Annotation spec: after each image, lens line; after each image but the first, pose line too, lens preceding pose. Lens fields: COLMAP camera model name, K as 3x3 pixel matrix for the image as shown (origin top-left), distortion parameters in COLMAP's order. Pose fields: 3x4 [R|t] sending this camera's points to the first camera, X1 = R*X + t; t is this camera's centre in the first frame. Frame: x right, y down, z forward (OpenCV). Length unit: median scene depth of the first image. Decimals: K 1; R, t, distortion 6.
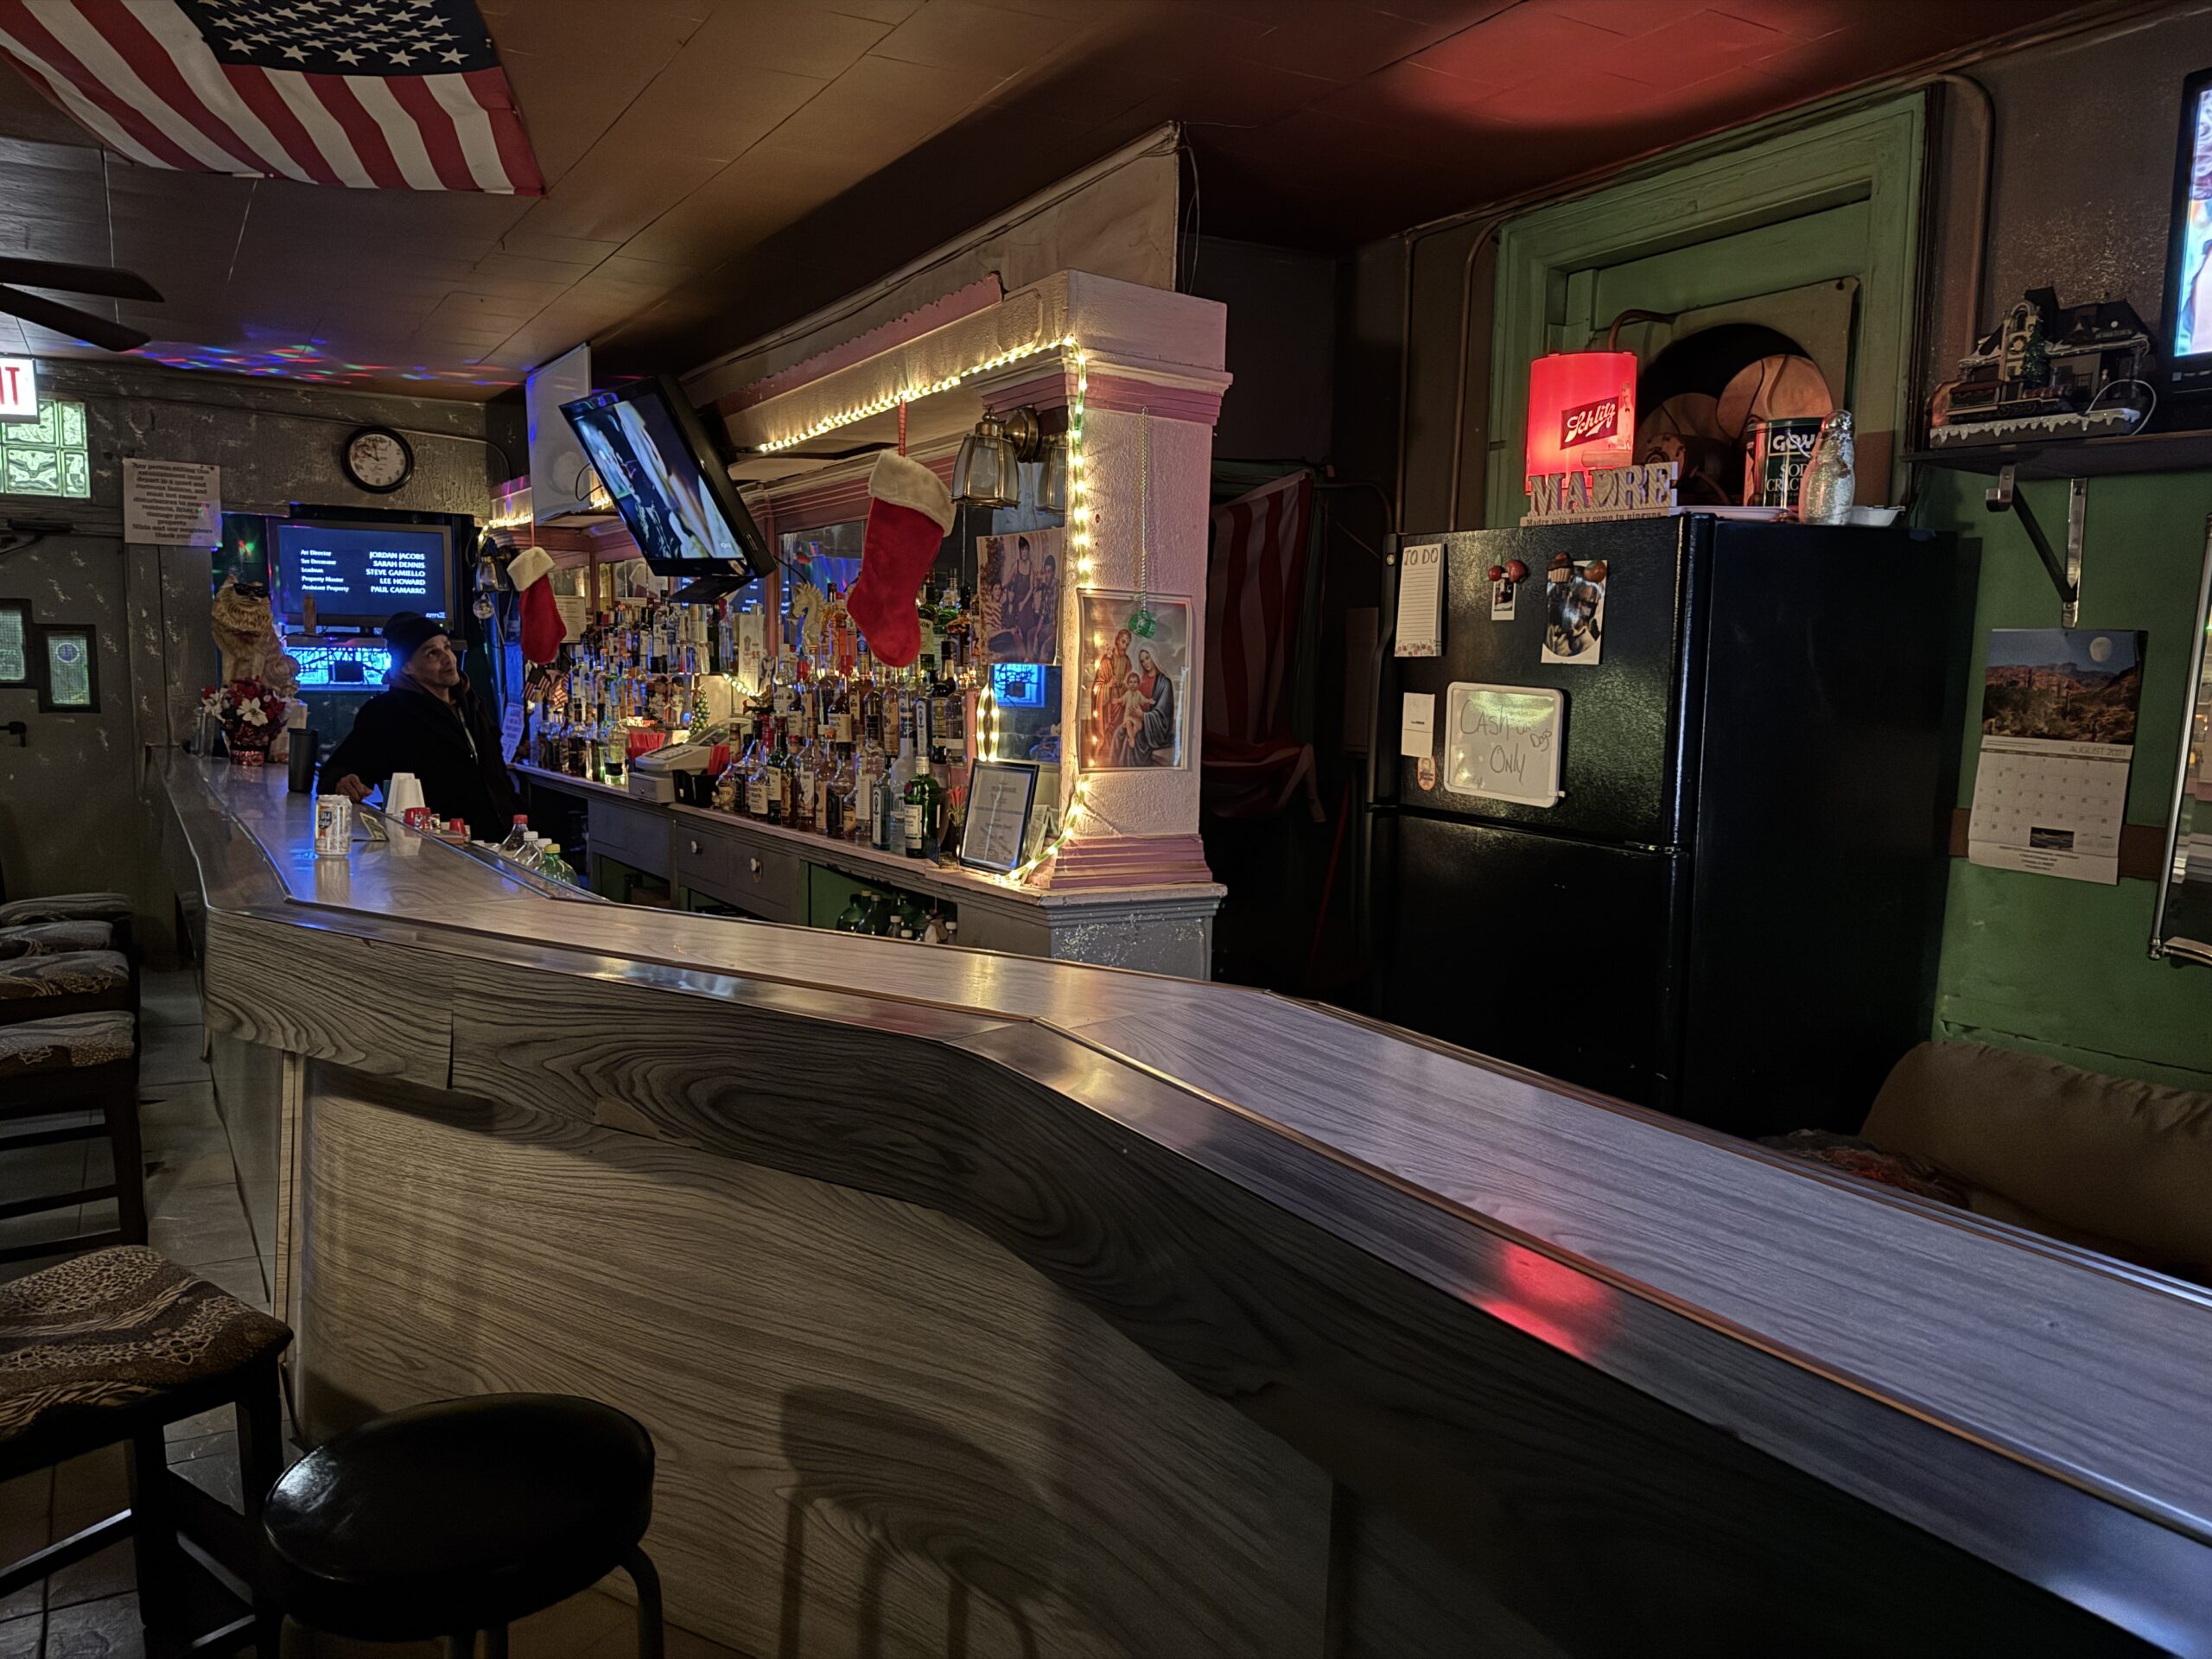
lens RADIAL K [[1565.7, 0, 1103.5], [0, 1565.7, 851.9], [0, 0, 1]] dist [0.065178, -0.099992]
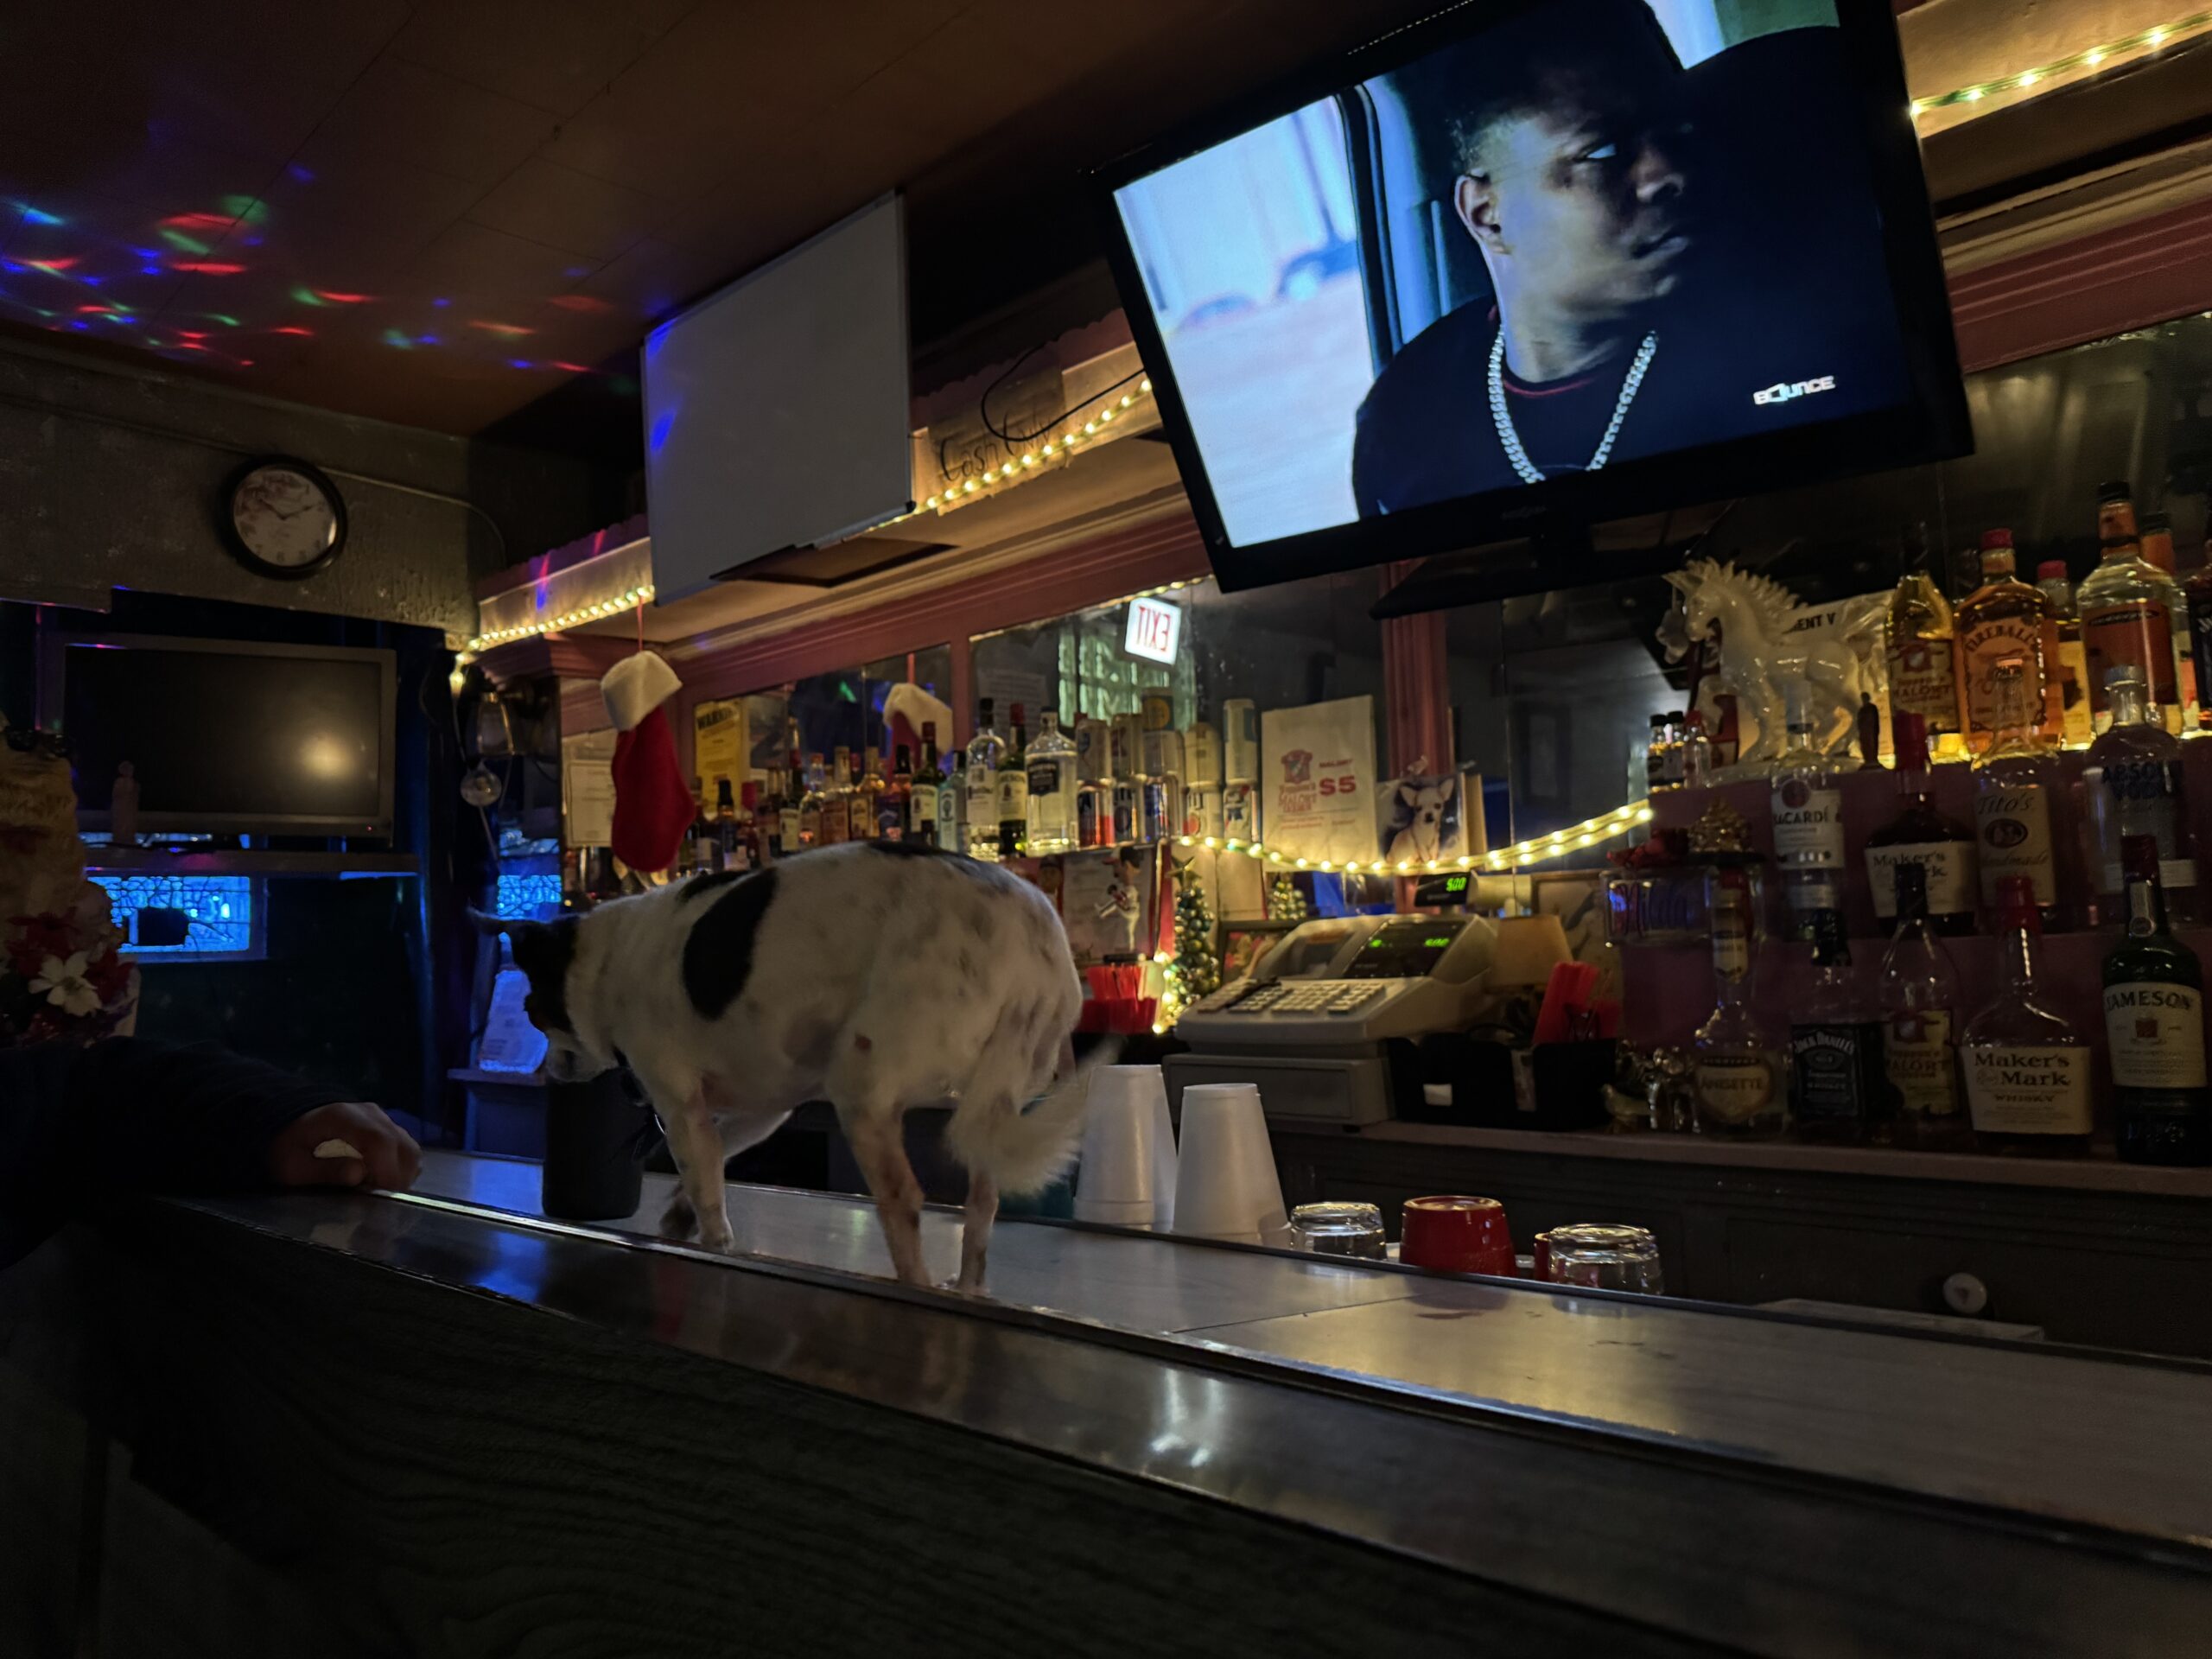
lens RADIAL K [[1598.0, 0, 1015.7], [0, 1598.0, 813.2], [0, 0, 1]] dist [0.135187, -0.215104]
pose [[0.982896, -0.028741, 0.181905, -0.338701], [0.066247, 0.976807, -0.203616, -0.023885], [-0.171834, 0.212184, 0.962004, 0.478569]]
